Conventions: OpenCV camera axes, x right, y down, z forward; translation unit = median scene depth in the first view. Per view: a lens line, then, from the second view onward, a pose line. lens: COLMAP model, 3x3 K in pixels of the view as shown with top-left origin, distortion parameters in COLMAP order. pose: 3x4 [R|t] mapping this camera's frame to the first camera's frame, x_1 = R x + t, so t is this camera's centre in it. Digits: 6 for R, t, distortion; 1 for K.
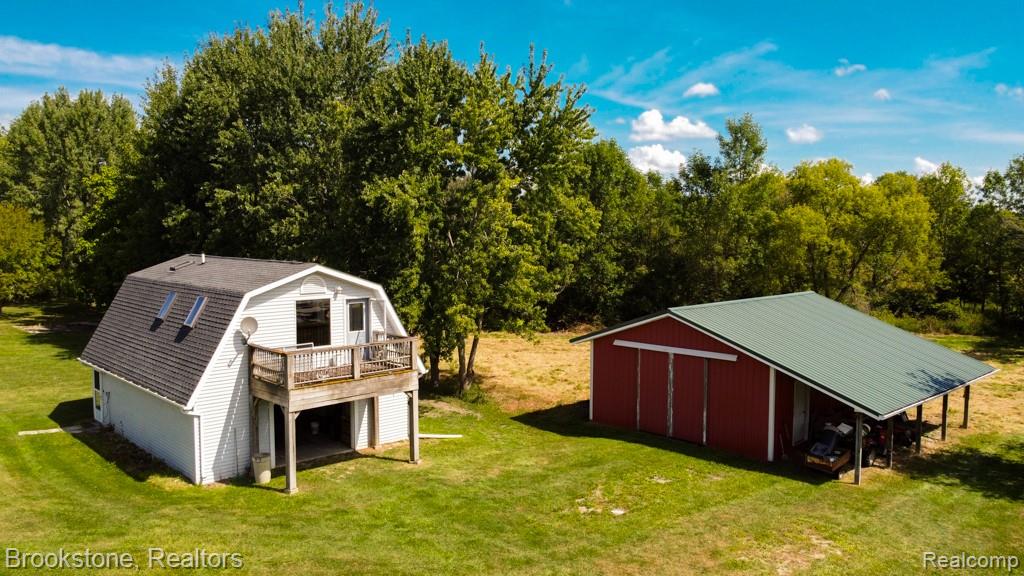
lens RADIAL K [[776.2, 0, 510.6], [0, 776.2, 289.4], [0, 0, 1]] dist [-0.007183, -0.002105]
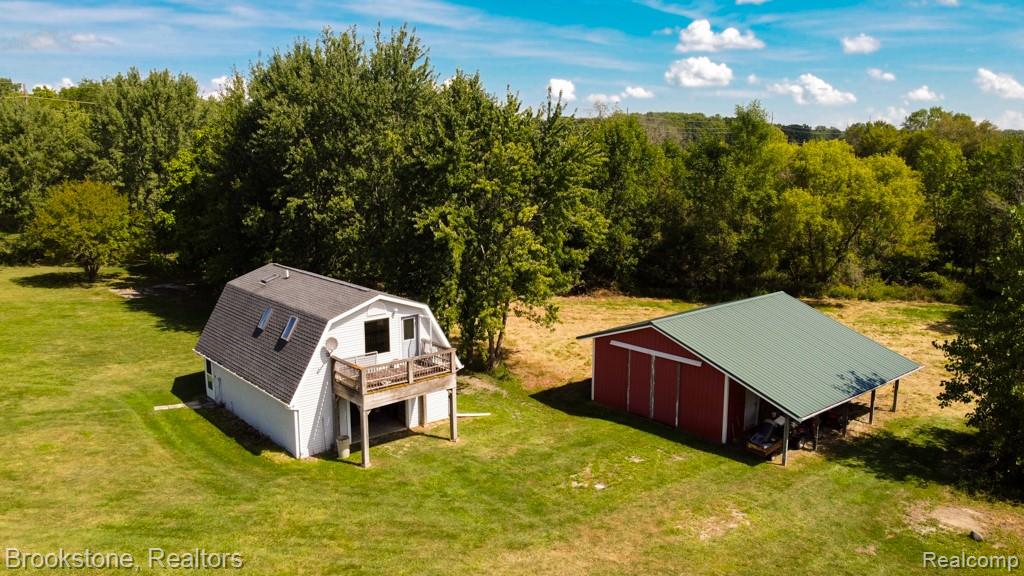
lens RADIAL K [[776.2, 0, 510.6], [0, 776.2, 289.4], [0, 0, 1]] dist [-0.007183, -0.002105]
pose [[0.998893, 0.007103, -0.046510, 0.030976], [-0.002101, 0.994287, 0.106718, -0.161507], [0.047002, -0.106502, 0.993201, -0.267193]]
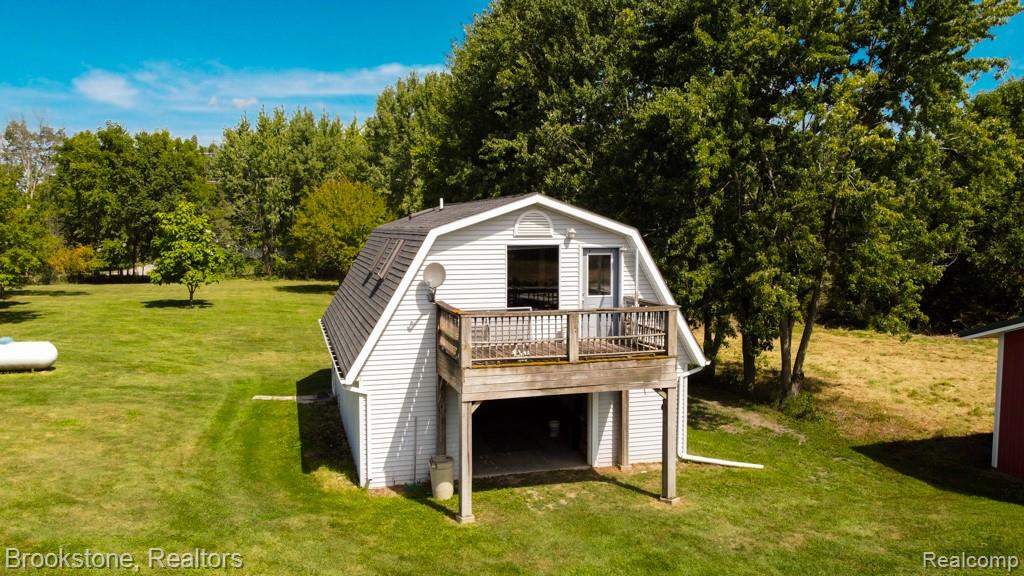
lens RADIAL K [[776.2, 0, 510.6], [0, 776.2, 289.4], [0, 0, 1]] dist [-0.007183, -0.002105]
pose [[0.891523, 0.034210, -0.451681, 0.039727], [-0.034598, 0.999374, 0.007404, 0.043676], [0.451652, 0.009027, 0.892149, 0.332098]]
